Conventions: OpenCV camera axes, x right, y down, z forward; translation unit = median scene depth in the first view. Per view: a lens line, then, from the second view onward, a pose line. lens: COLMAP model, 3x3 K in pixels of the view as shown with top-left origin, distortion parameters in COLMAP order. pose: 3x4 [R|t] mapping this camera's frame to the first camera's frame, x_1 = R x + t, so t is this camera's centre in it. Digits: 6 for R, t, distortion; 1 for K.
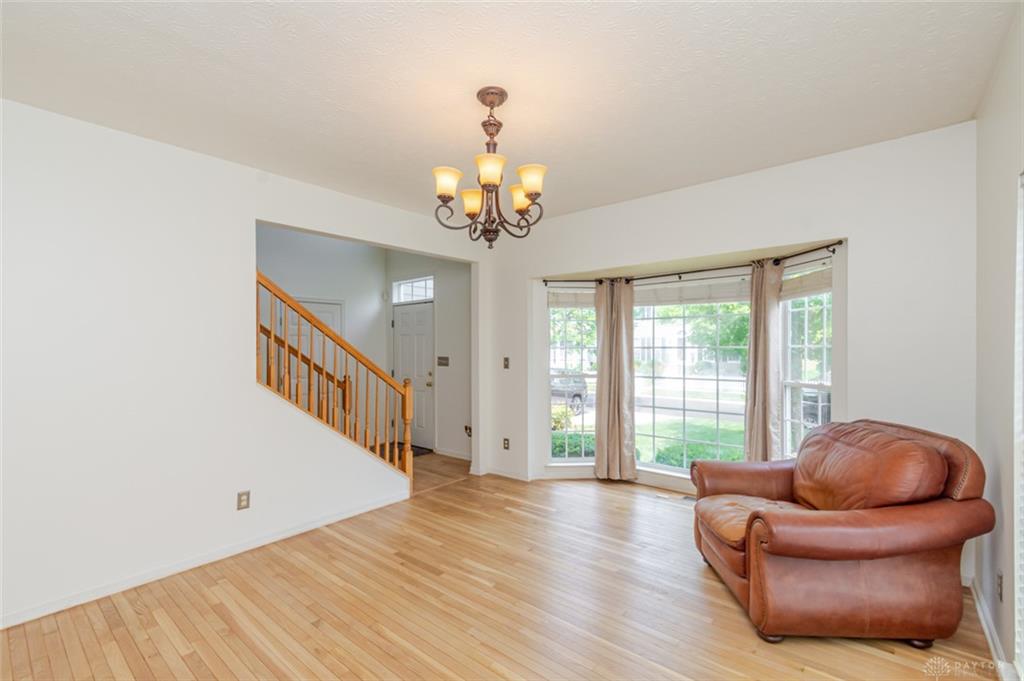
lens RADIAL K [[453.7, 0, 512.1], [0, 453.7, 345.9], [0, 0, 1]] dist [-0.001942, -0.001127]
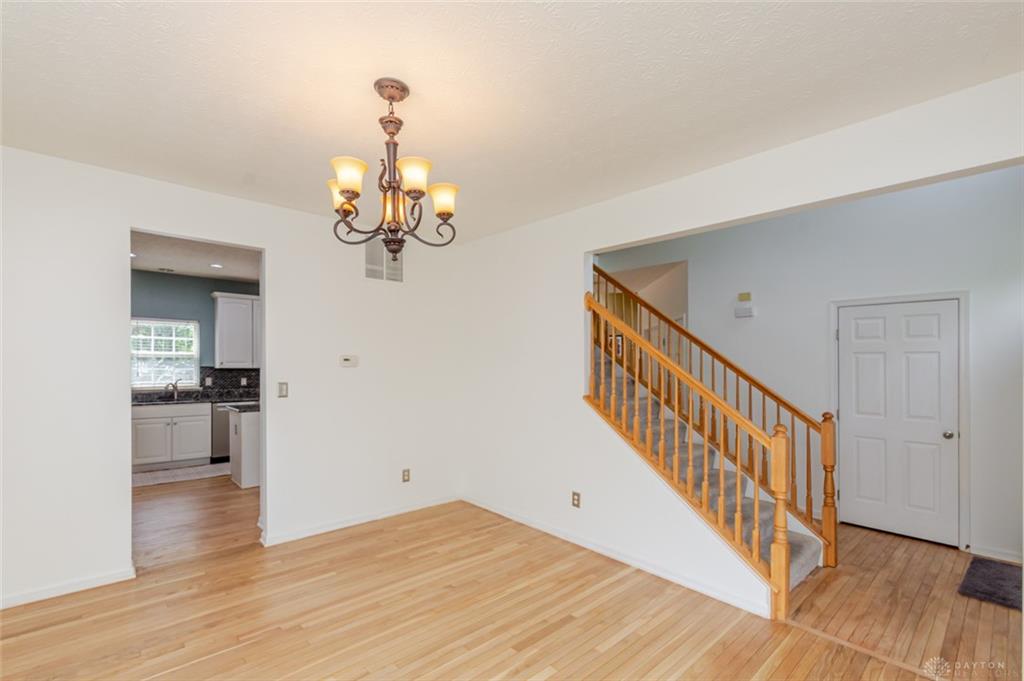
lens RADIAL K [[453.7, 0, 519.1], [0, 453.7, 369.0], [0, 0, 1]] dist [-0.001942, -0.001127]
pose [[-0.145266, 0.022342, -0.989140, 0.645482], [-0.007173, 0.999695, 0.023634, -0.037411], [0.989367, 0.010528, -0.145062, 1.088574]]
